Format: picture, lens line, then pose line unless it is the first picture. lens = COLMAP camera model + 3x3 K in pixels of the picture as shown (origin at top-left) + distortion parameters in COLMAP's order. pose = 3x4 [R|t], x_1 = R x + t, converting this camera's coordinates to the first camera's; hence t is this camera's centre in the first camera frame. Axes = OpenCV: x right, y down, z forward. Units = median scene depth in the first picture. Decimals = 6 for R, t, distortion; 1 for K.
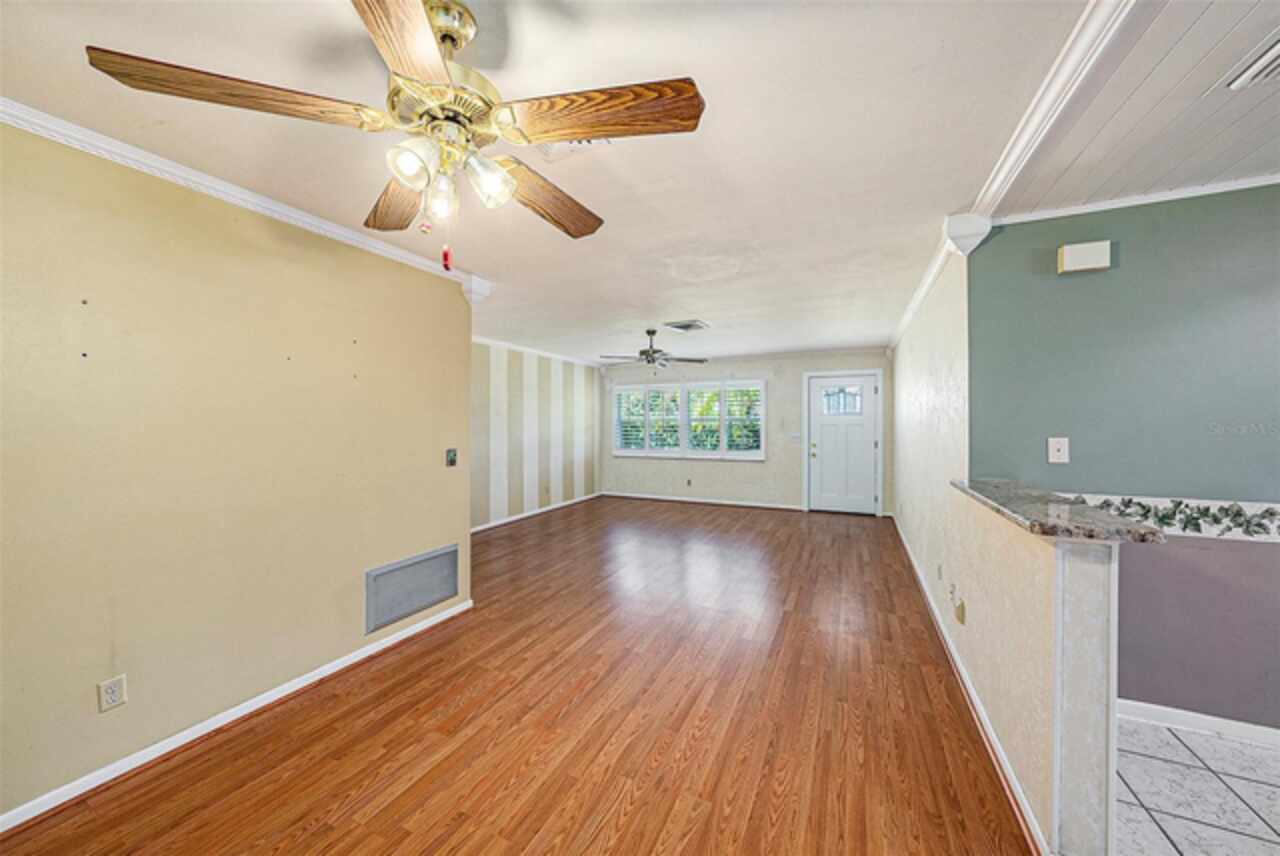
lens RADIAL K [[443.0, 0, 648.0], [0, 443.0, 428.0], [0, 0, 1]] dist [-0.034056, 0.005286]
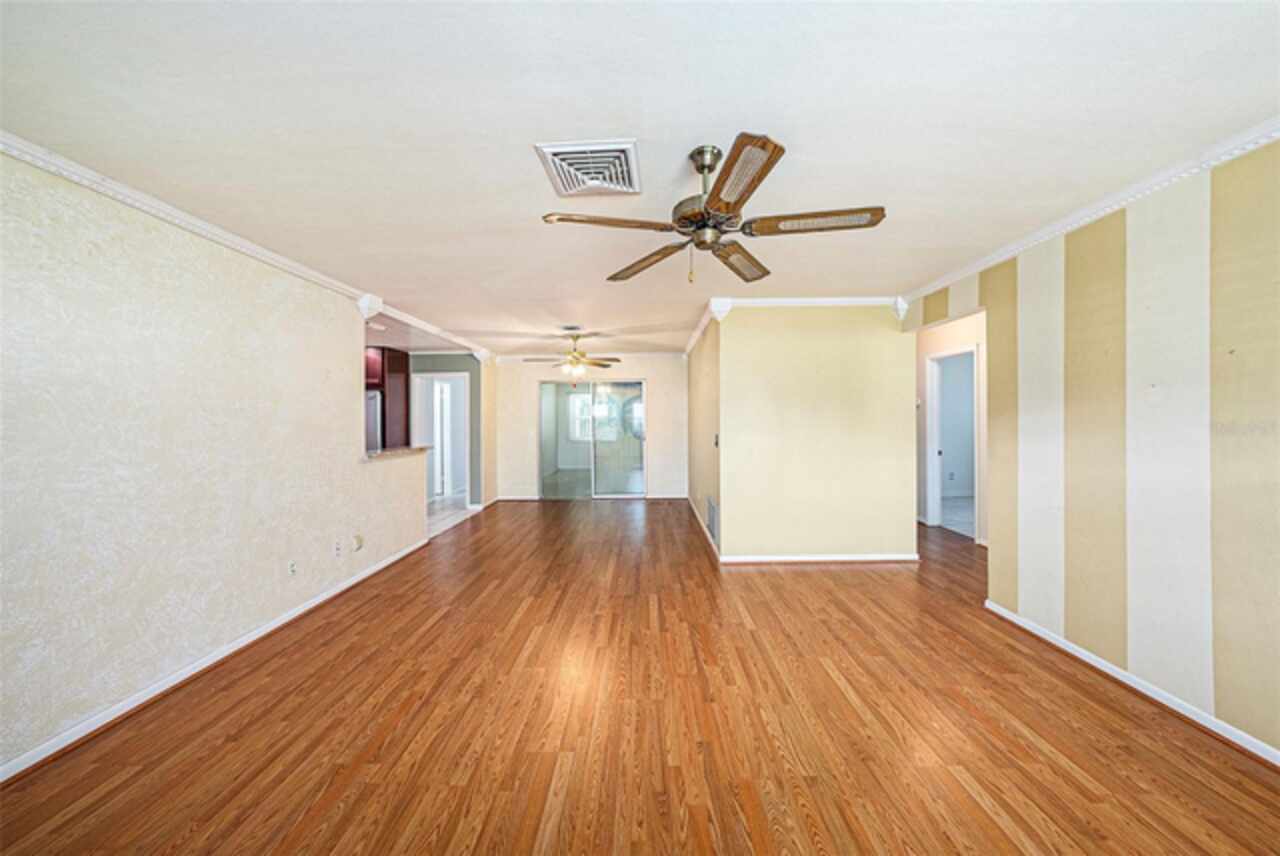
lens RADIAL K [[451.2, 0, 640.2], [0, 451.2, 418.8], [0, 0, 1]] dist [-0.025582, 0.005586]
pose [[-0.915877, 0.010535, -0.401321, 0.151571], [0.006412, 0.999912, 0.011617, -0.009594], [0.401408, 0.008066, -0.915864, 0.997100]]
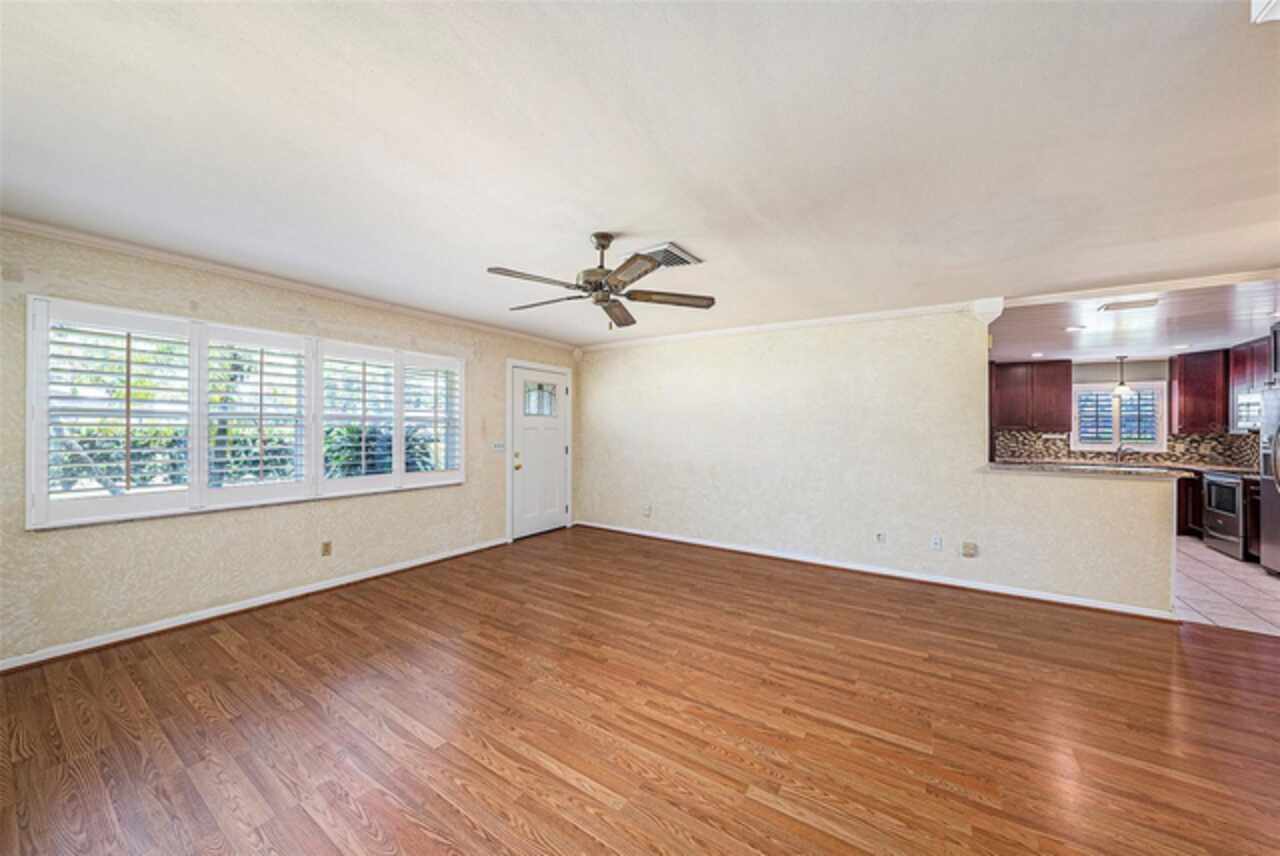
lens RADIAL K [[444.5, 0, 632.9], [0, 444.5, 428.5], [0, 0, 1]] dist [-0.019702, 0.000087]
pose [[0.163282, 0.003526, 0.986573, -0.360759], [0.002965, 0.999987, -0.004065, -0.003100], [-0.986575, 0.003589, 0.163269, 0.676901]]
